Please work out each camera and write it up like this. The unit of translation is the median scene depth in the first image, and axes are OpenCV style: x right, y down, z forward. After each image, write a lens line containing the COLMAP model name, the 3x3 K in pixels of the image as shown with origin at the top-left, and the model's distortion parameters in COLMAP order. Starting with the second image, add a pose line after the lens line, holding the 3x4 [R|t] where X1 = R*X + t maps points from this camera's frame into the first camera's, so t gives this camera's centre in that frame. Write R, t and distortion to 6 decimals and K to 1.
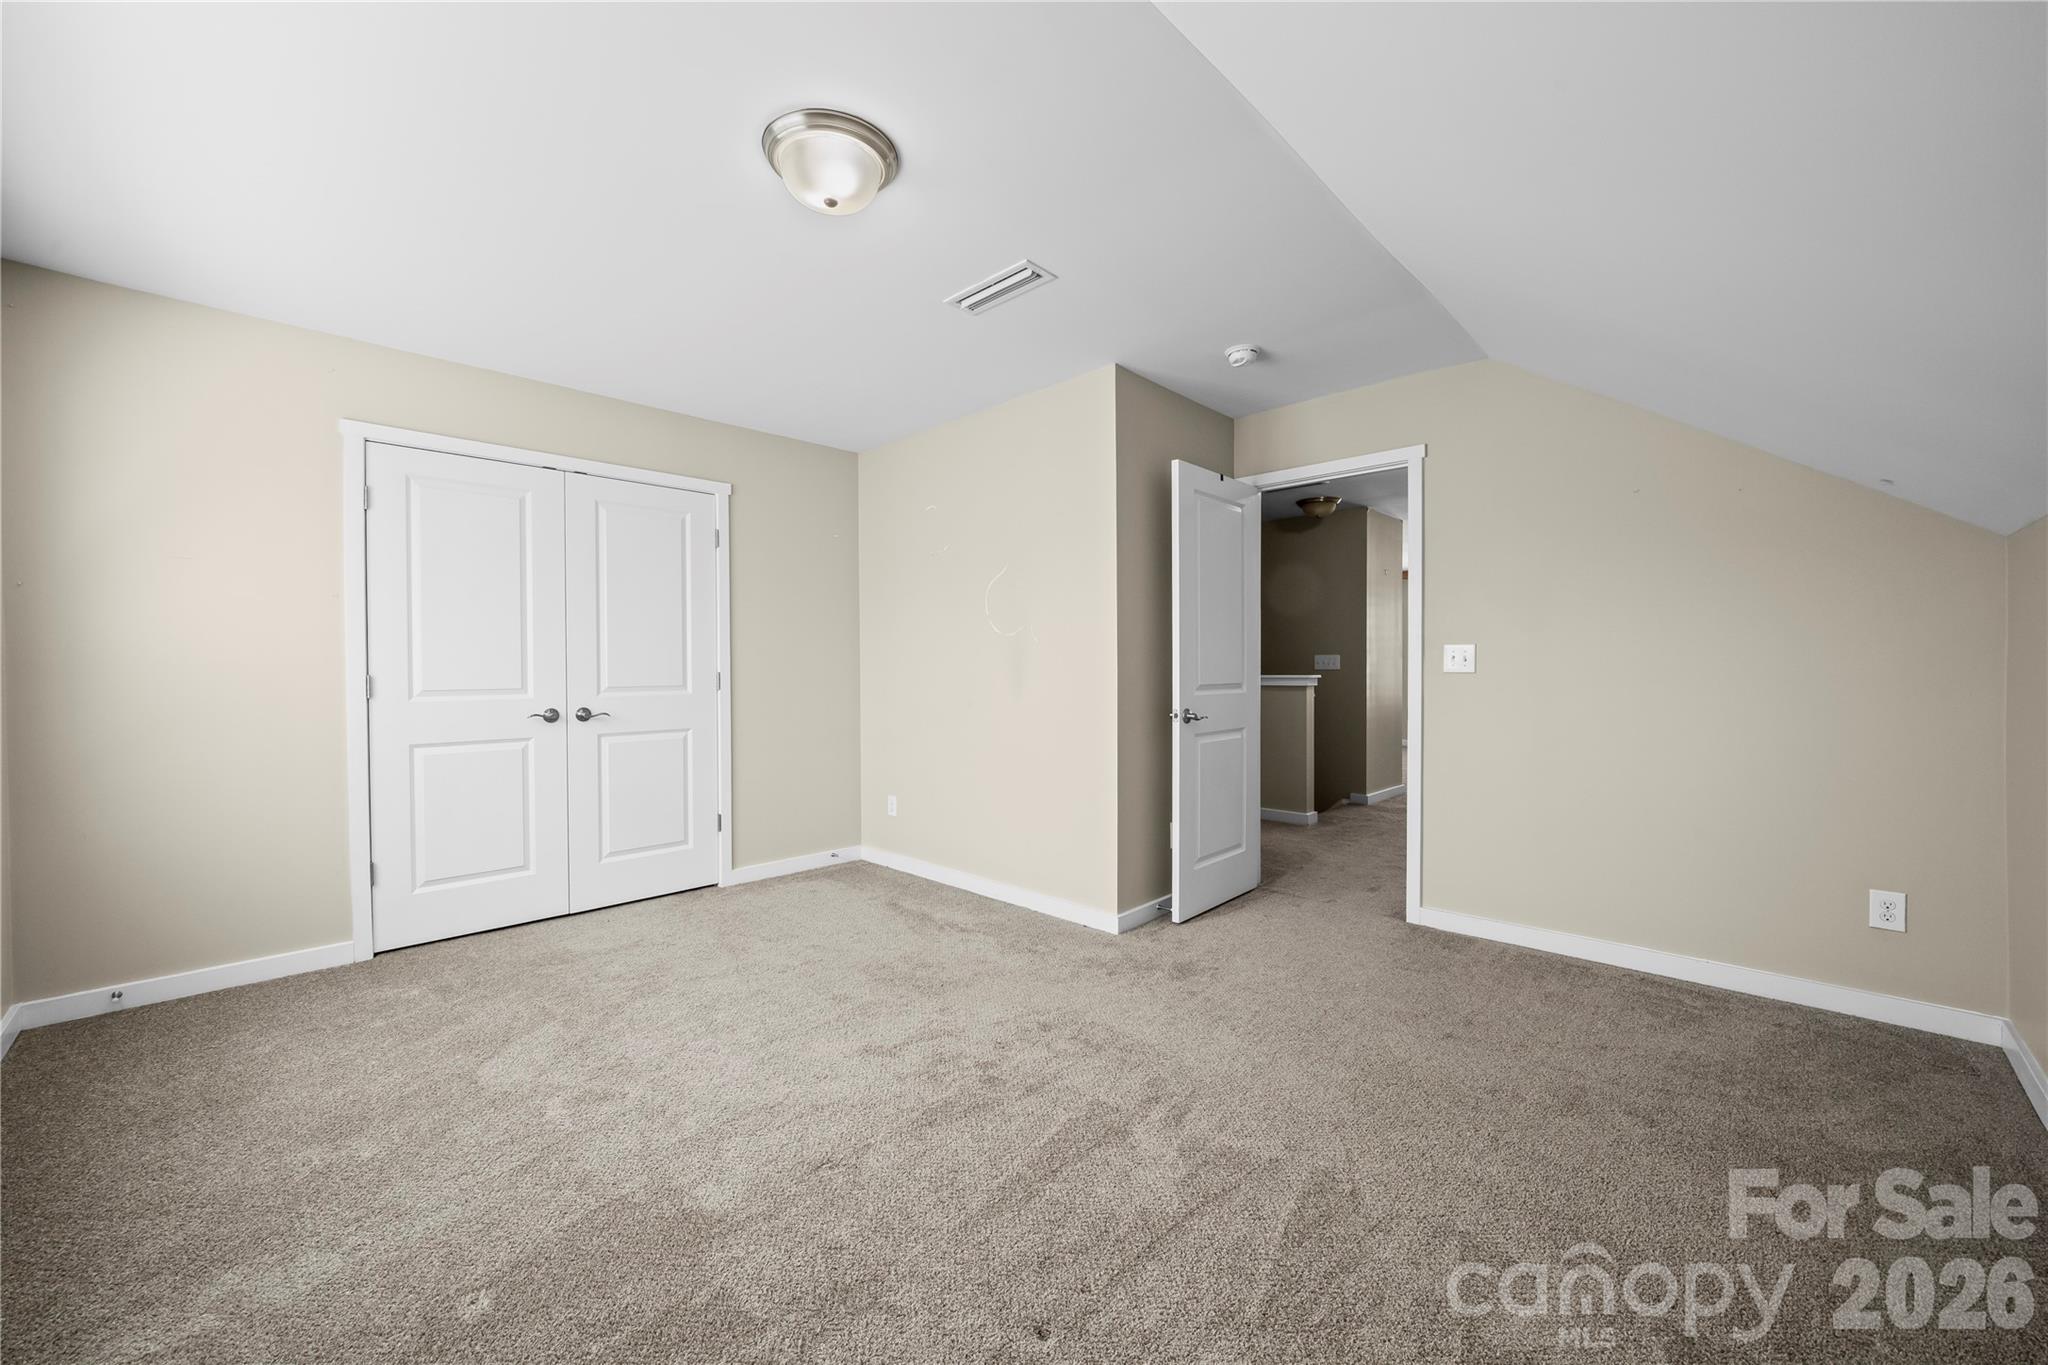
lens RADIAL K [[786.9, 0, 1006.9], [0, 786.9, 673.6], [0, 0, 1]] dist [0.002119, -0.000107]
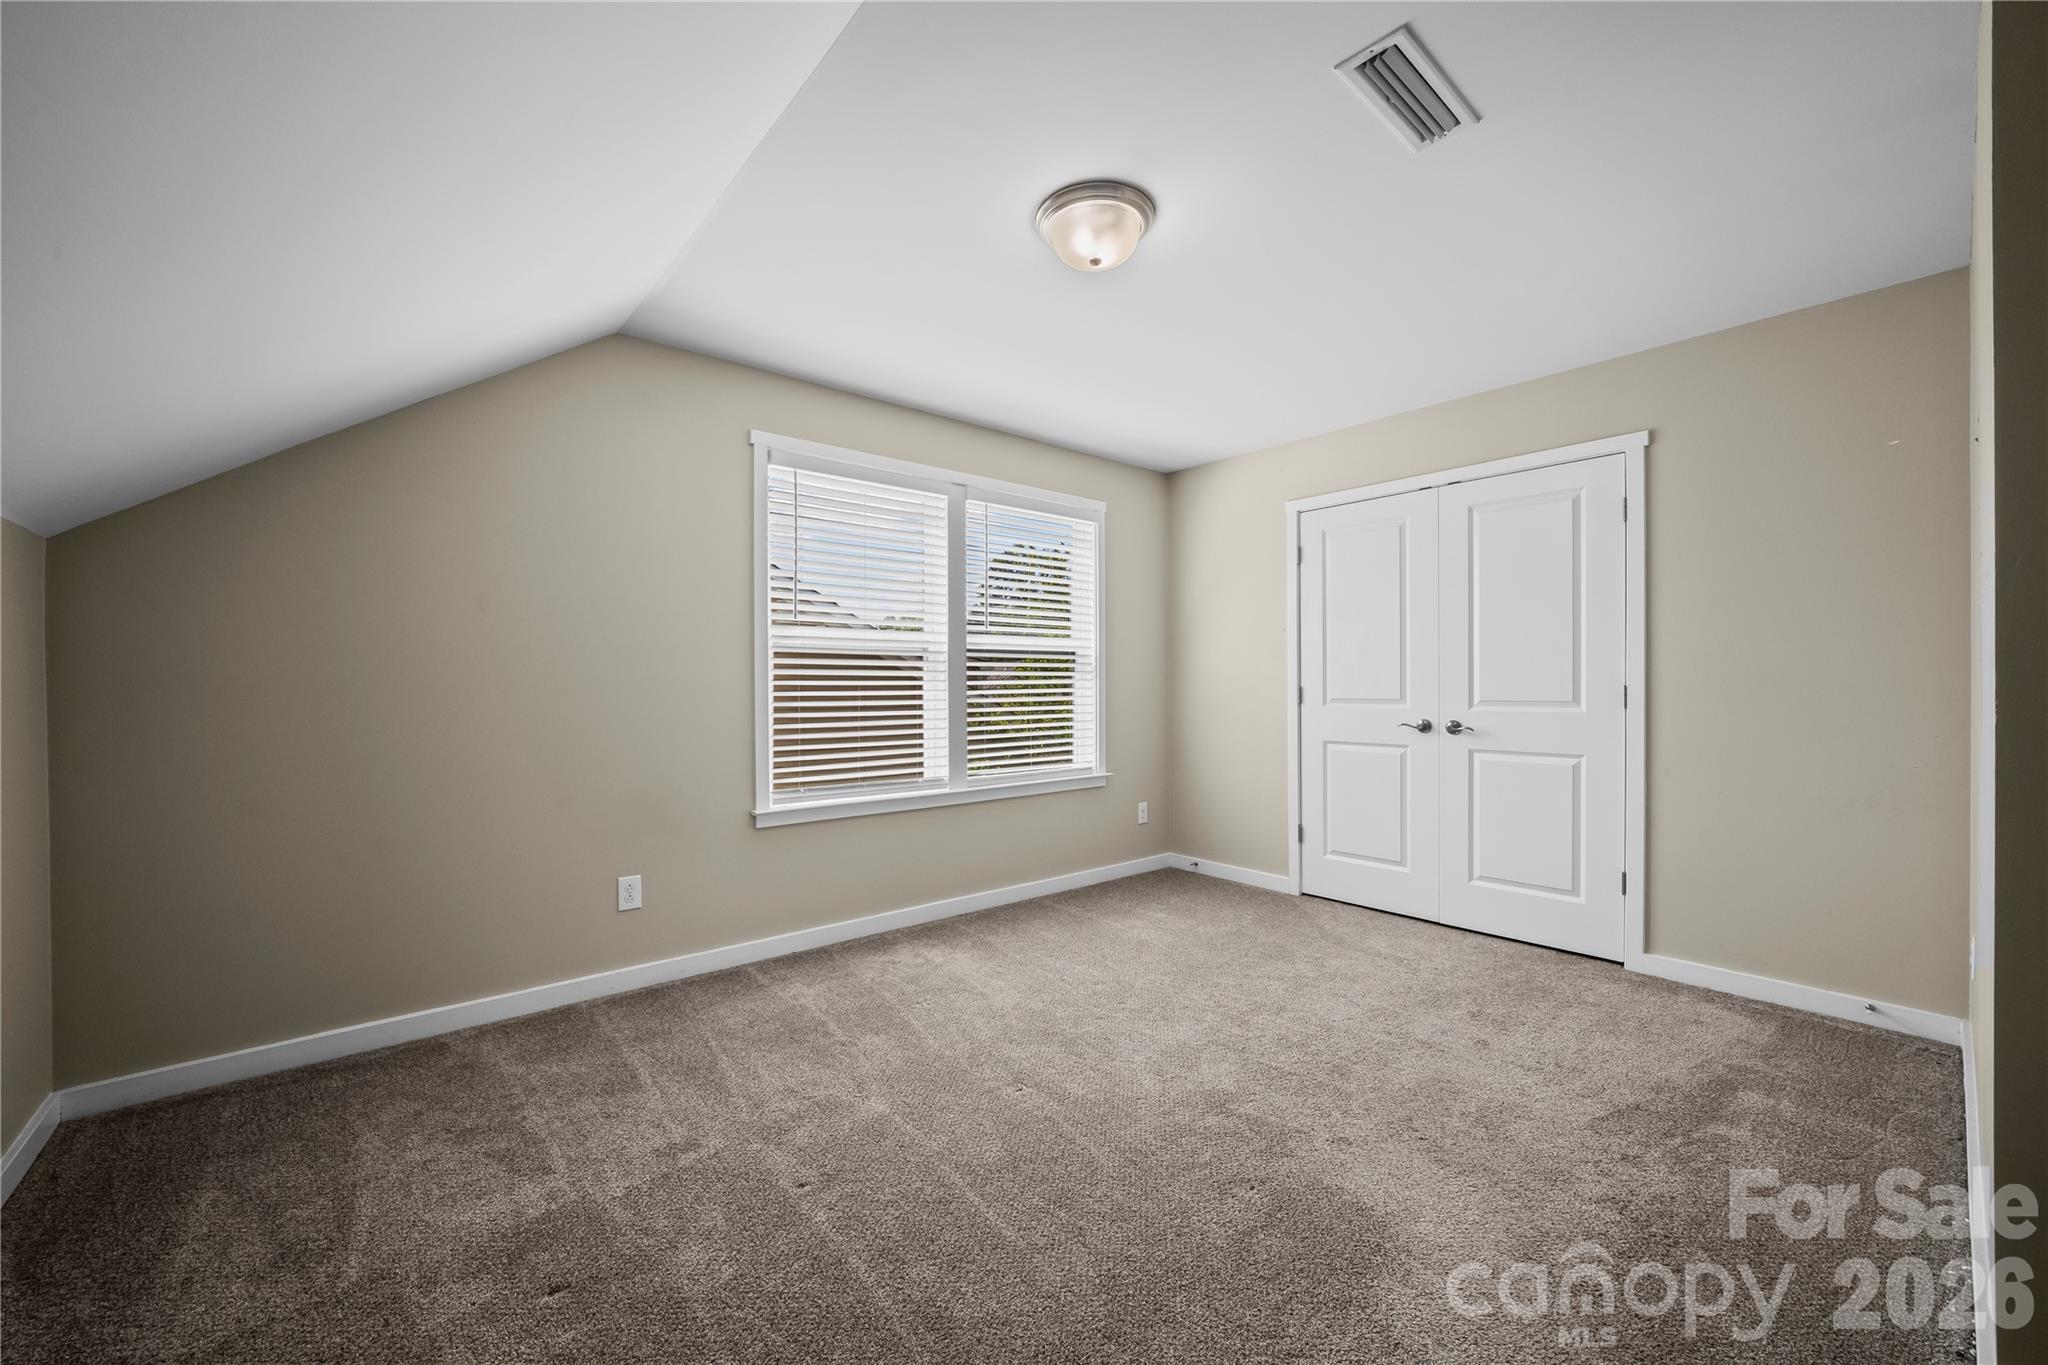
lens RADIAL K [[786.9, 0, 1013.3], [0, 786.9, 689.2], [0, 0, 1]] dist [0.002119, -0.000107]
pose [[-0.084450, 0.013693, -0.996334, 0.501057], [-0.001246, 0.999903, 0.013847, -0.009341], [0.996427, 0.002410, -0.084424, 0.542876]]
